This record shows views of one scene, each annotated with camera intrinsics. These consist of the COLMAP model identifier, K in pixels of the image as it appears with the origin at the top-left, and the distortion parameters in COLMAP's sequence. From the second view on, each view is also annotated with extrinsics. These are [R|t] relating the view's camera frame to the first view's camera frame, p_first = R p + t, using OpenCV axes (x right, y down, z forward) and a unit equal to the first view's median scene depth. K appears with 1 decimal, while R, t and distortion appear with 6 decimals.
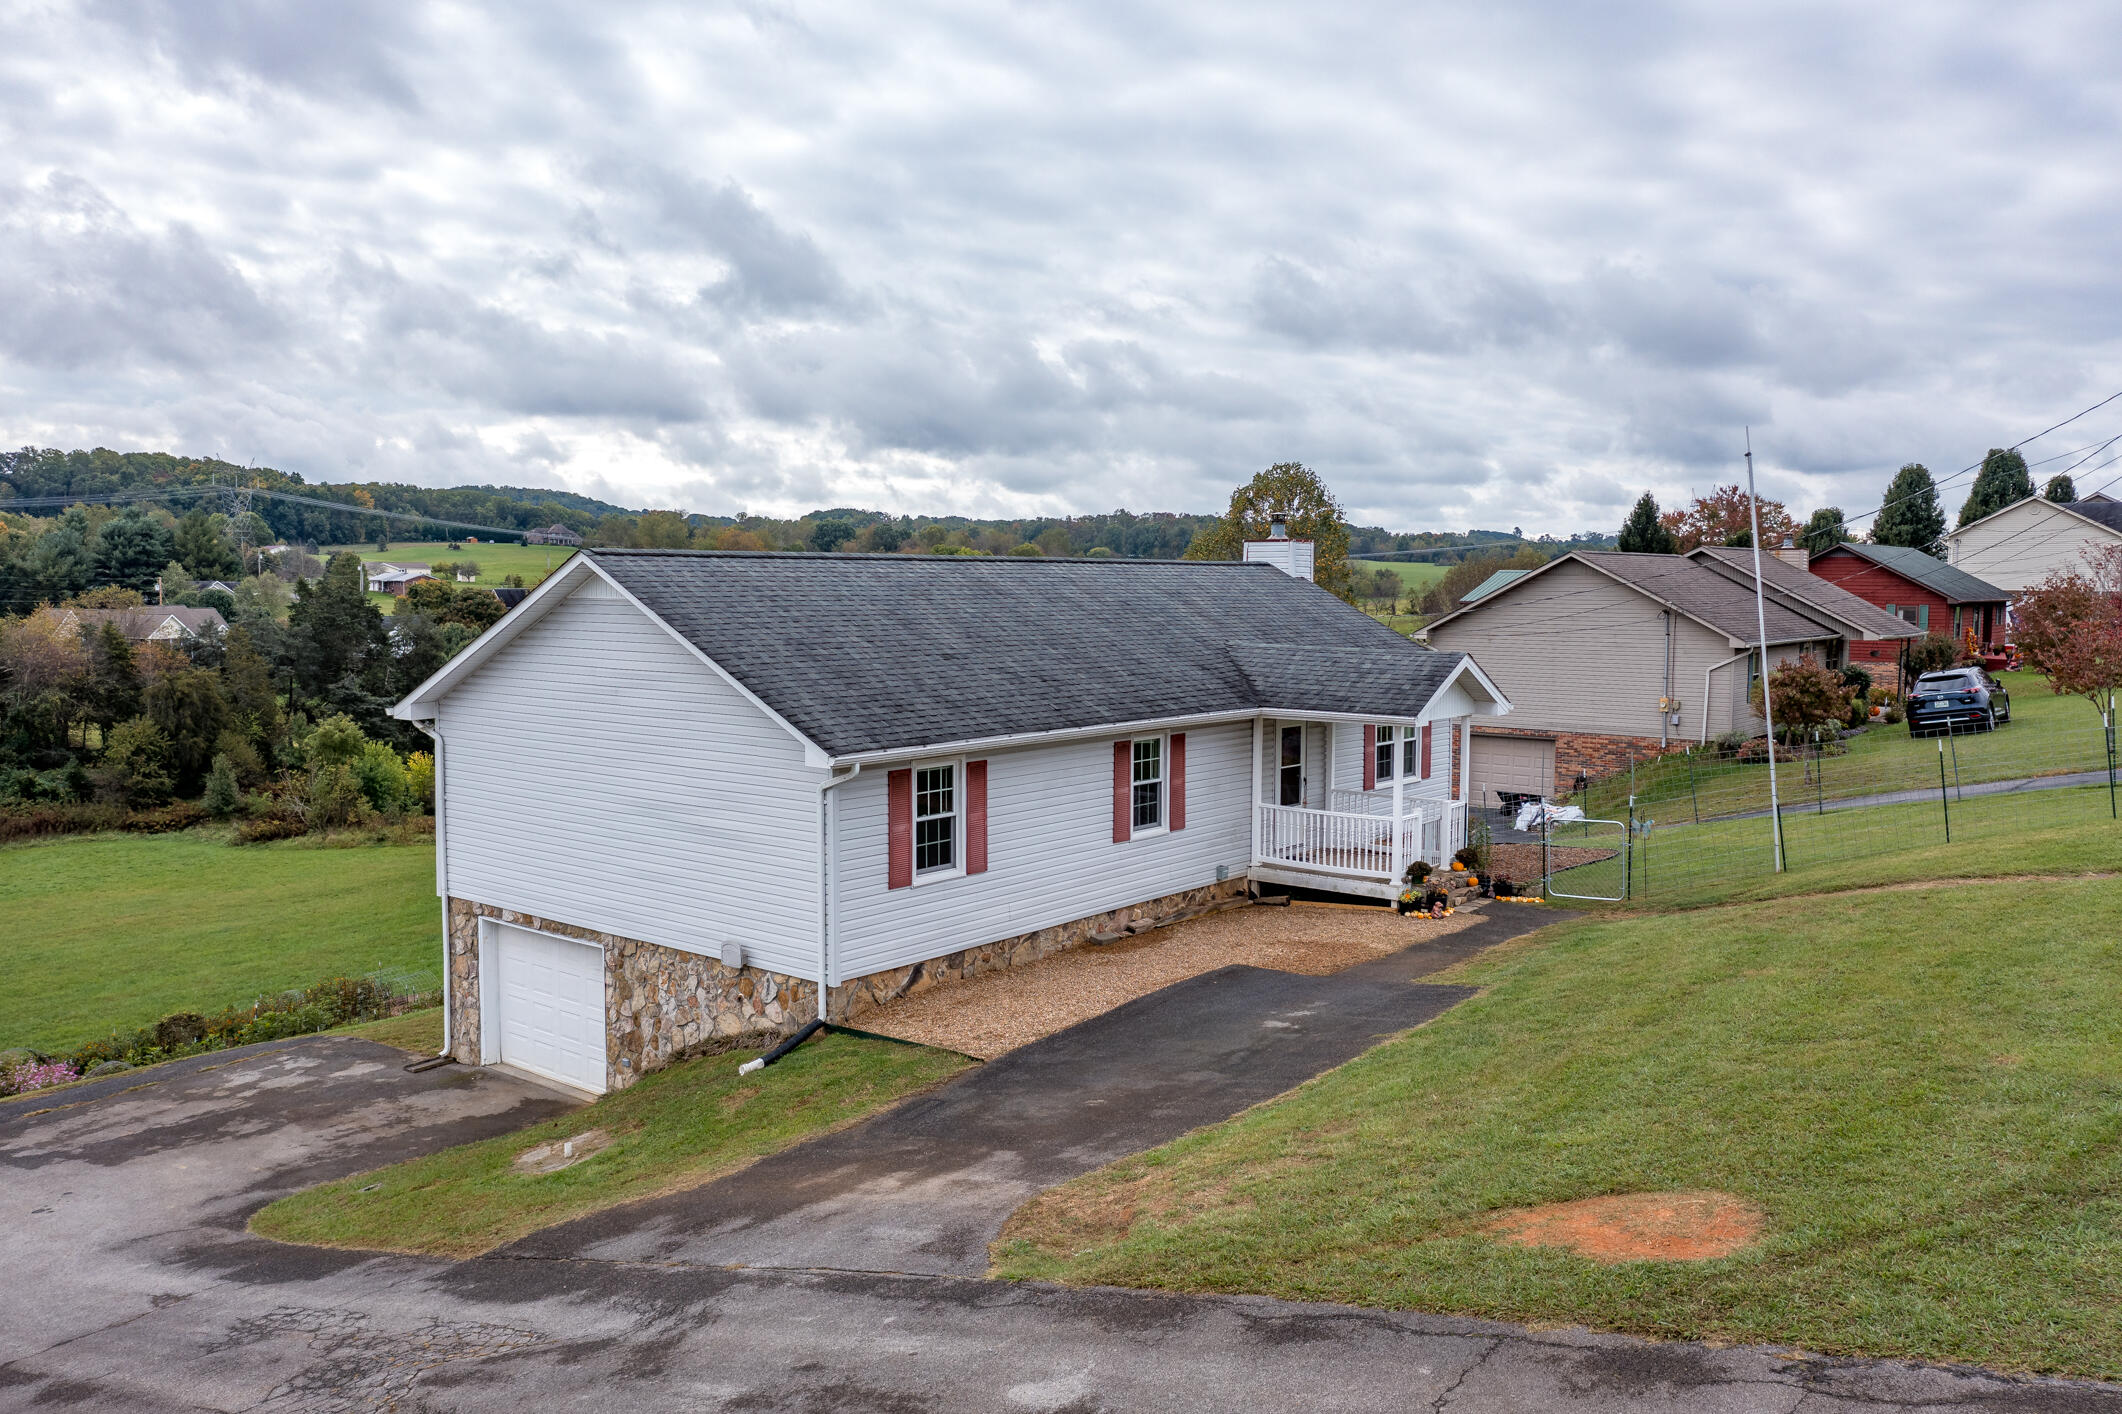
lens RADIAL K [[1665.6, 0, 1047.6], [0, 1665.6, 701.2], [0, 0, 1]] dist [-0.038073, 0.004365]
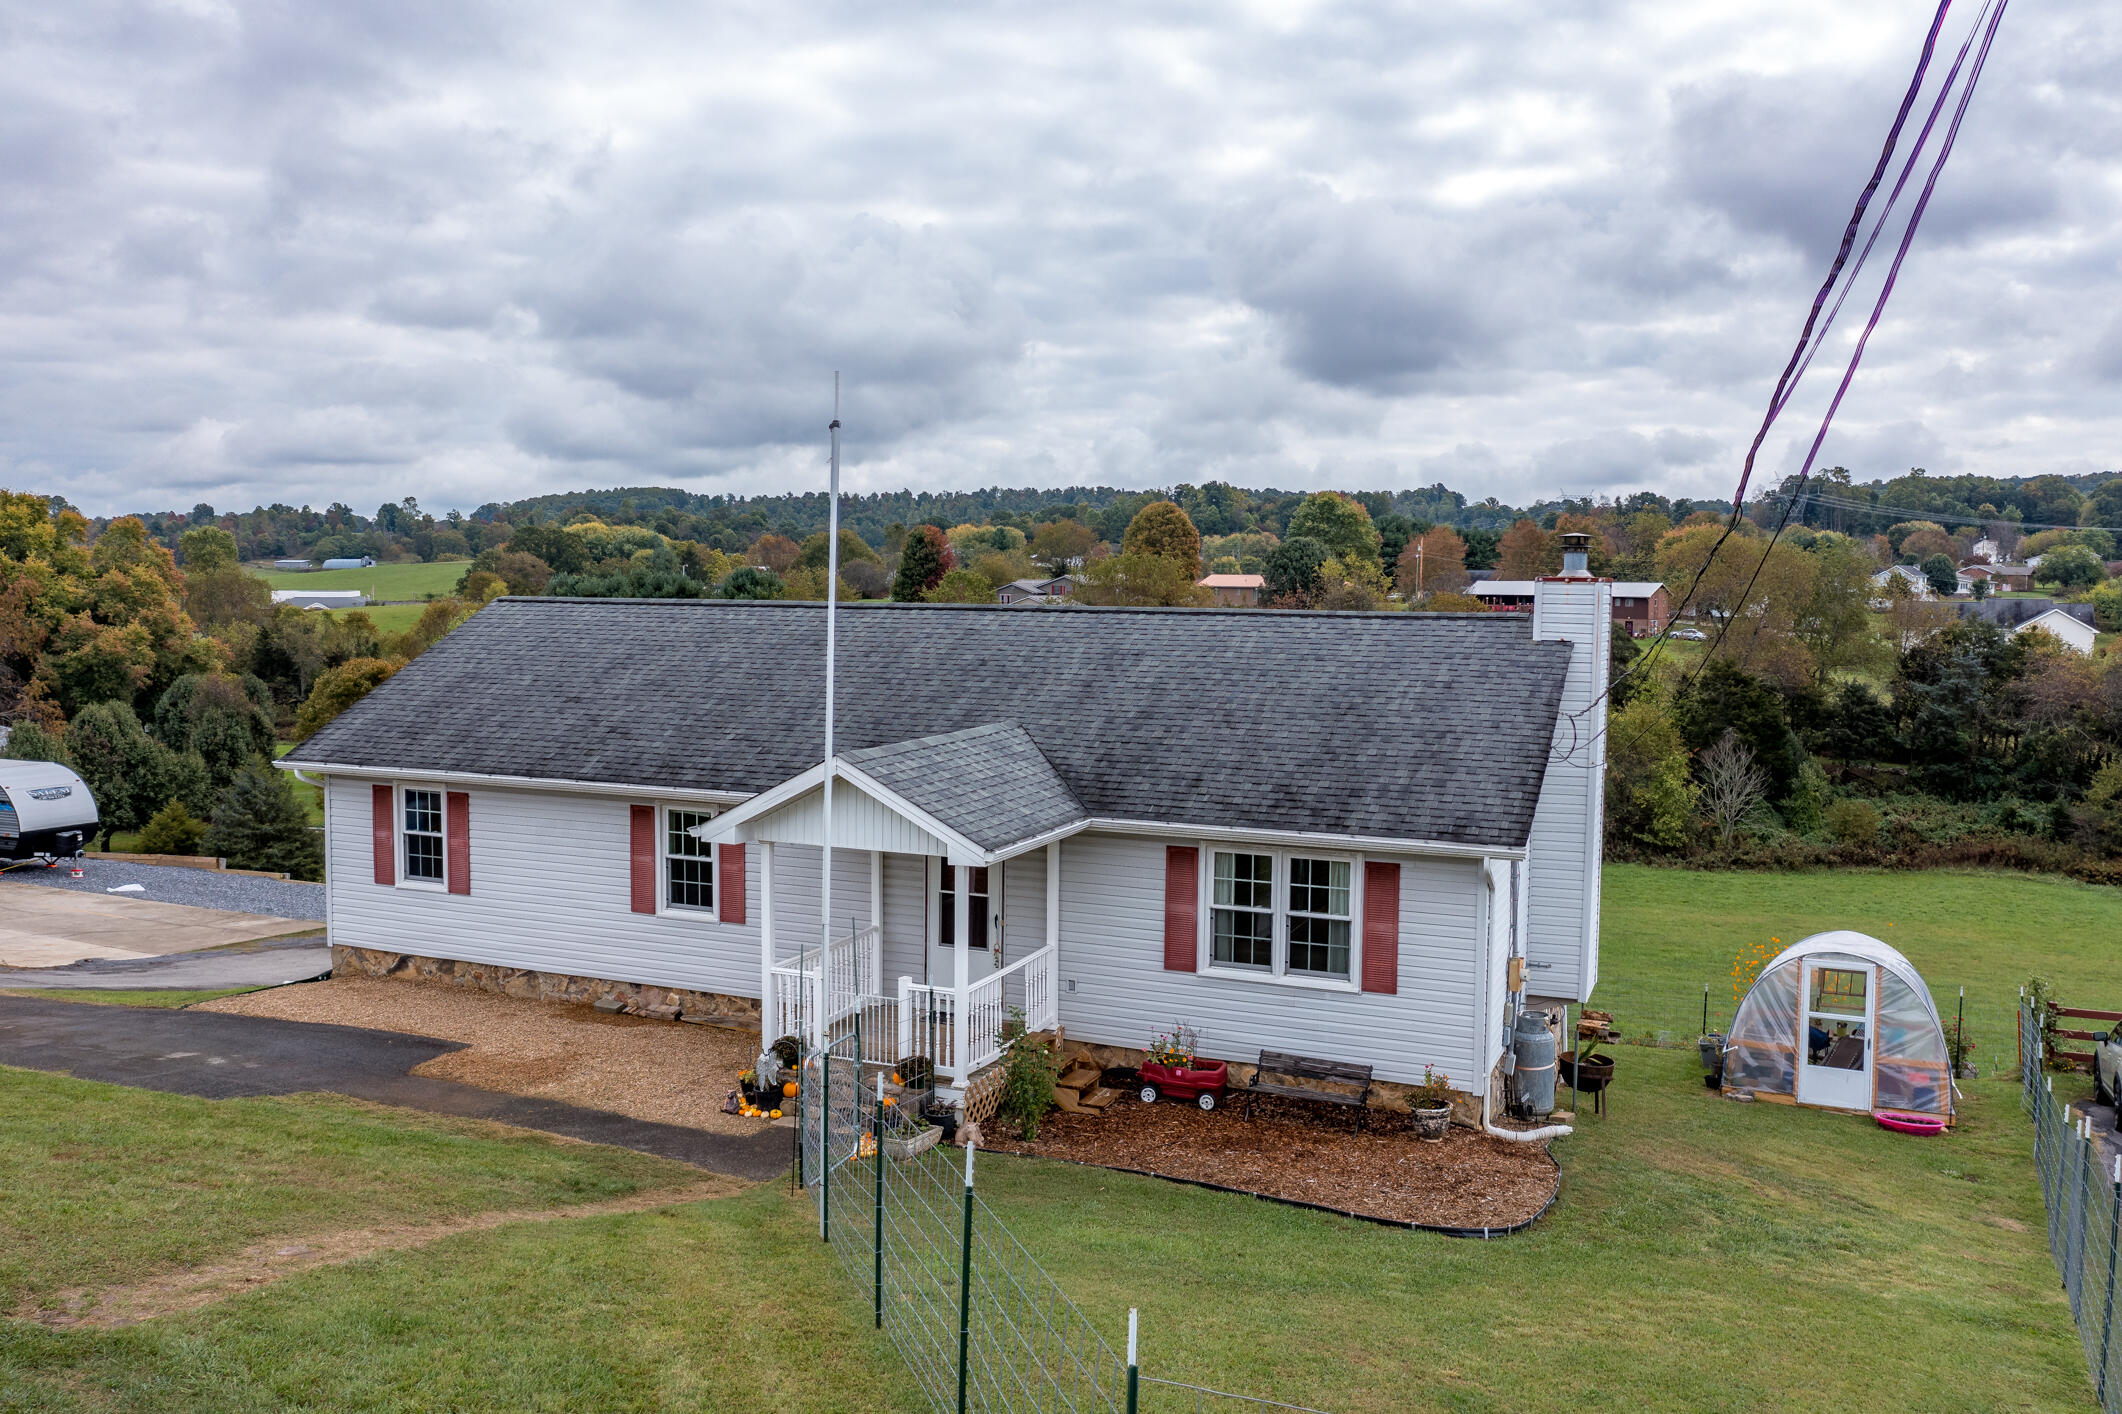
lens RADIAL K [[1665.6, 0, 1047.6], [0, 1665.6, 701.2], [0, 0, 1]] dist [-0.038073, 0.004365]
pose [[0.259173, 0.066729, -0.963523, 1.045094], [-0.080315, 0.995644, 0.047350, -0.100845], [0.962486, 0.065114, 0.263403, 1.019870]]
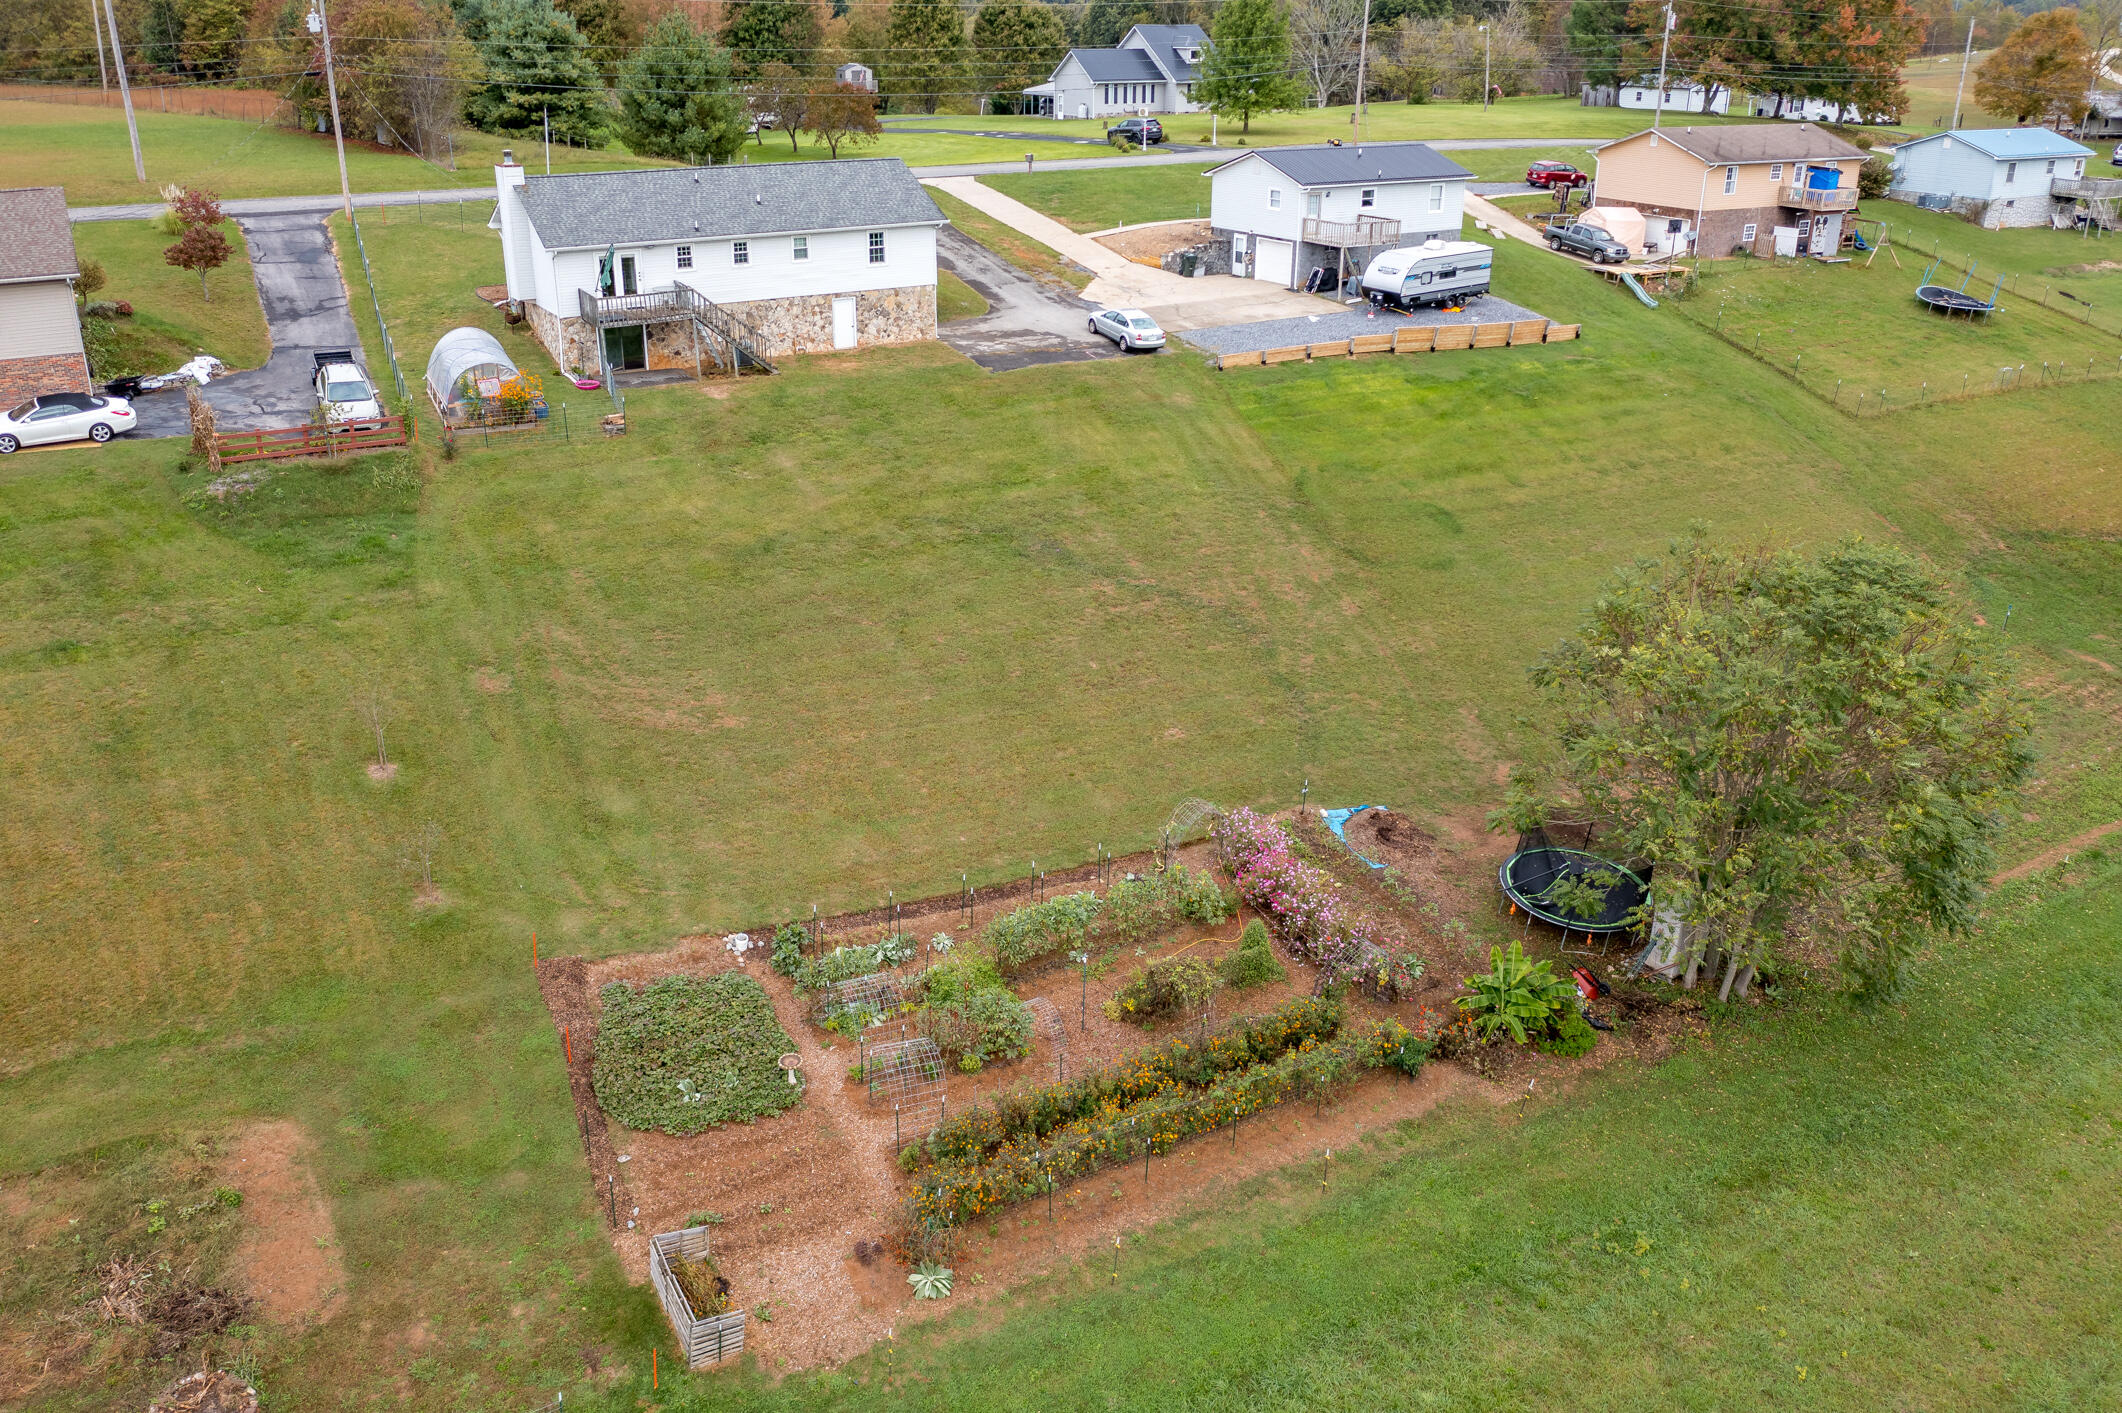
lens RADIAL K [[1662.7, 0, 1048.2], [0, 1662.7, 696.3], [0, 0, 1]] dist [-0.038861, -0.001894]
pose [[-0.933924, -0.146612, 0.326024, -1.781638], [0.016936, 0.892855, 0.450026, -0.608891], [-0.357071, 0.425812, -0.831375, 4.053935]]
